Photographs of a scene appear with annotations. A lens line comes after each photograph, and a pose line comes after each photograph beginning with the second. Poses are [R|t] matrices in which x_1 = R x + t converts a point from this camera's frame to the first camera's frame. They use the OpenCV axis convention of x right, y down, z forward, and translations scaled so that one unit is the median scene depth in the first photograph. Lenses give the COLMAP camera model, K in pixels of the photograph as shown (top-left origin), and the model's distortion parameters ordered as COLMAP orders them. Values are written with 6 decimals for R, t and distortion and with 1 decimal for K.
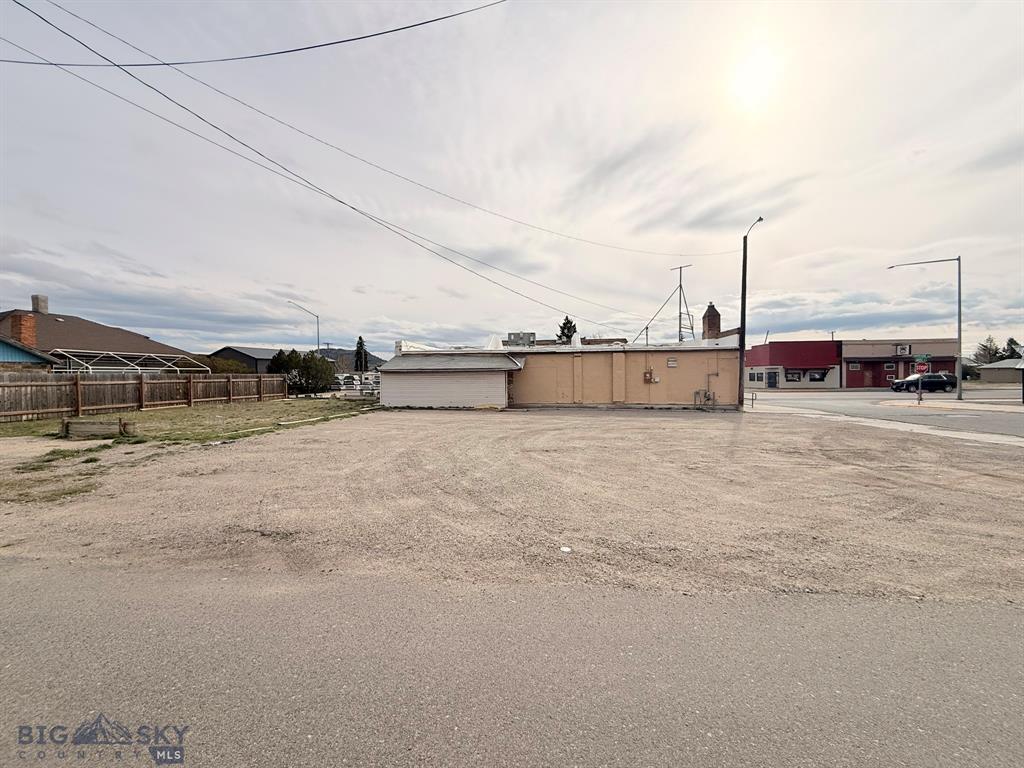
lens RADIAL K [[412.4, 0, 511.3], [0, 412.4, 380.9], [0, 0, 1]] dist [-0.011877, -0.000783]
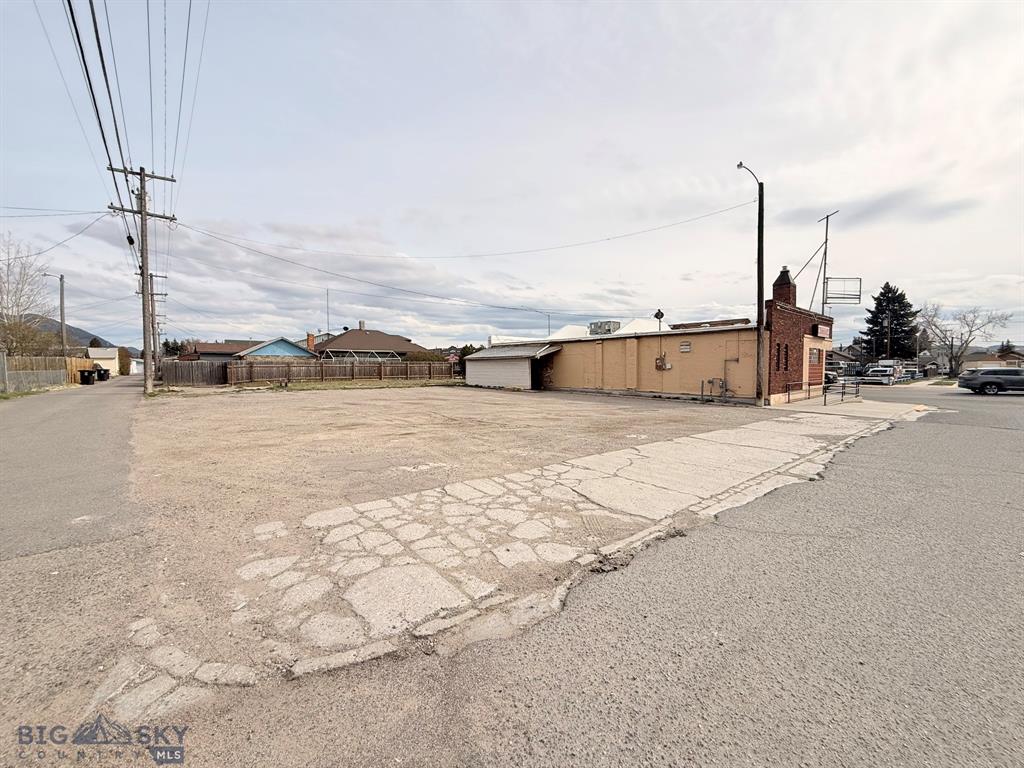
lens RADIAL K [[412.4, 0, 512.1], [0, 412.4, 380.1], [0, 0, 1]] dist [-0.011877, -0.000783]
pose [[0.722358, 0.027196, -0.690985, 0.730677], [-0.010783, 0.999548, 0.028068, 0.005898], [0.691436, -0.012824, 0.722324, 0.101500]]
